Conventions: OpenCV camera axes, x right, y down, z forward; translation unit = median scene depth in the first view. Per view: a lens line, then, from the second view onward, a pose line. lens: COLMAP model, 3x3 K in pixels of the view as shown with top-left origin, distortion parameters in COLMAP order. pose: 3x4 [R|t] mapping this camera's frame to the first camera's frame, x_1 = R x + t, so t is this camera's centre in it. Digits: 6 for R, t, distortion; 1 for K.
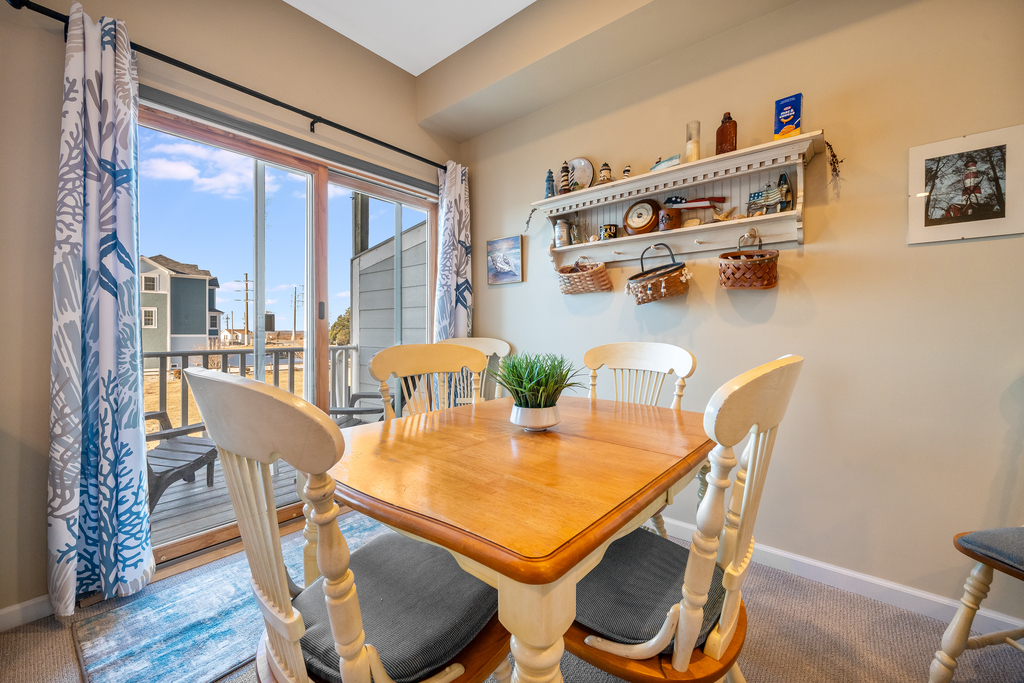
lens RADIAL K [[405.2, 0, 510.8], [0, 405.2, 327.1], [0, 0, 1]] dist [-0.001087, -0.000083]
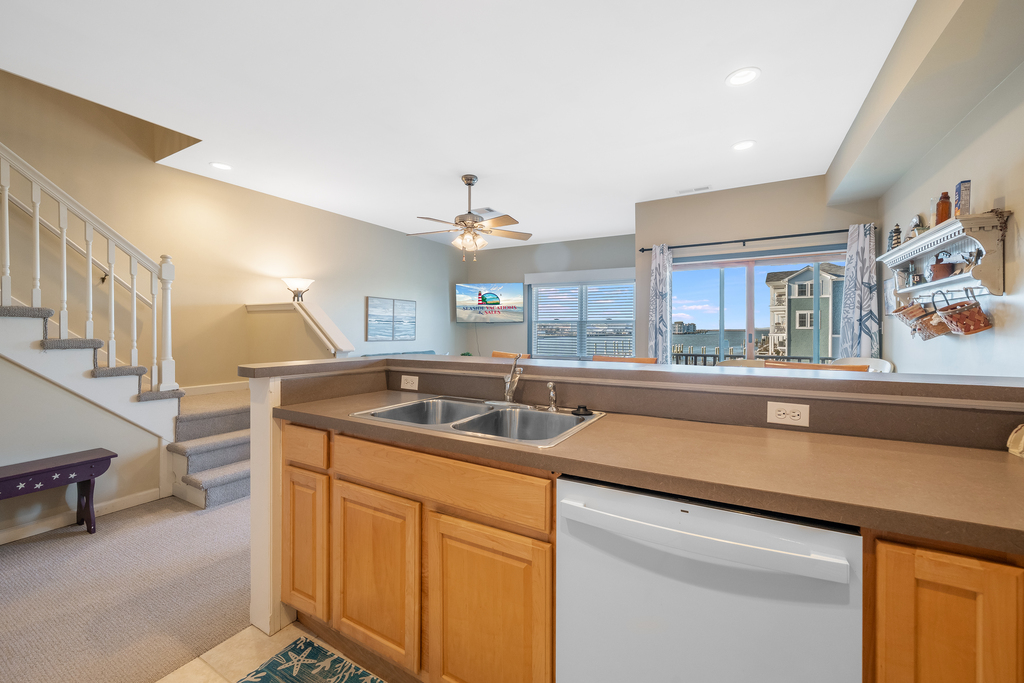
lens RADIAL K [[412.1, 0, 517.4], [0, 412.1, 341.9], [0, 0, 1]] dist [-0.001640, -0.000092]
pose [[0.187408, 0.030554, -0.981807, 1.437254], [0.009322, 0.999416, 0.032881, -0.113992], [0.982238, -0.015315, 0.187014, -0.499941]]
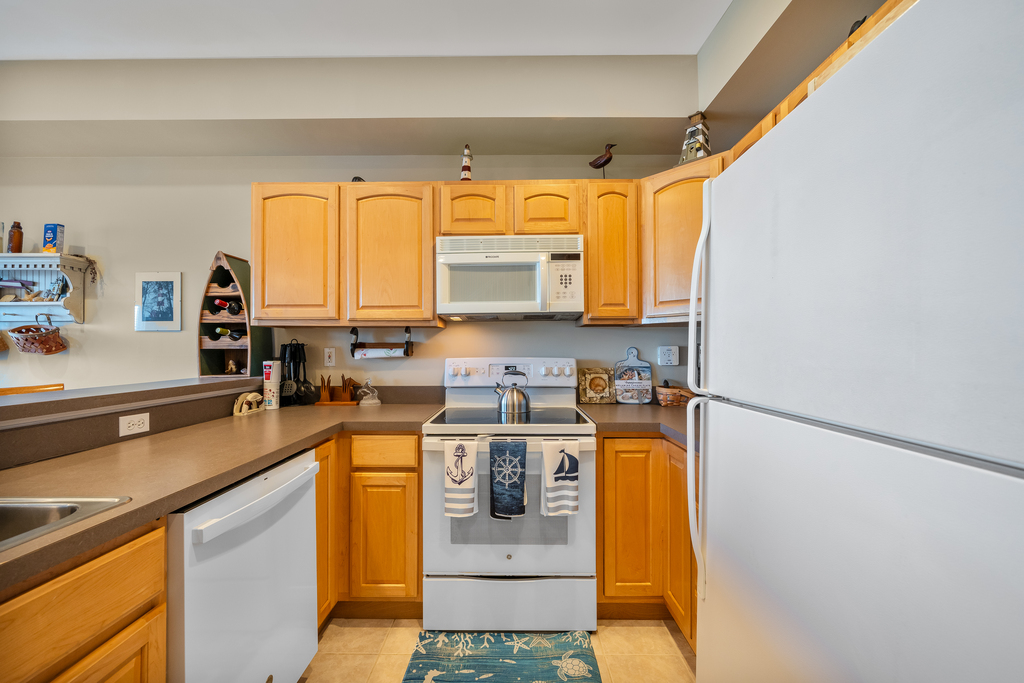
lens RADIAL K [[412.1, 0, 517.4], [0, 412.1, 341.9], [0, 0, 1]] dist [-0.001640, -0.000092]
pose [[0.769919, 0.004402, 0.638126, 0.878439], [0.001090, 0.999966, -0.008213, -0.114194], [-0.638140, 0.007019, 0.769888, -1.008296]]
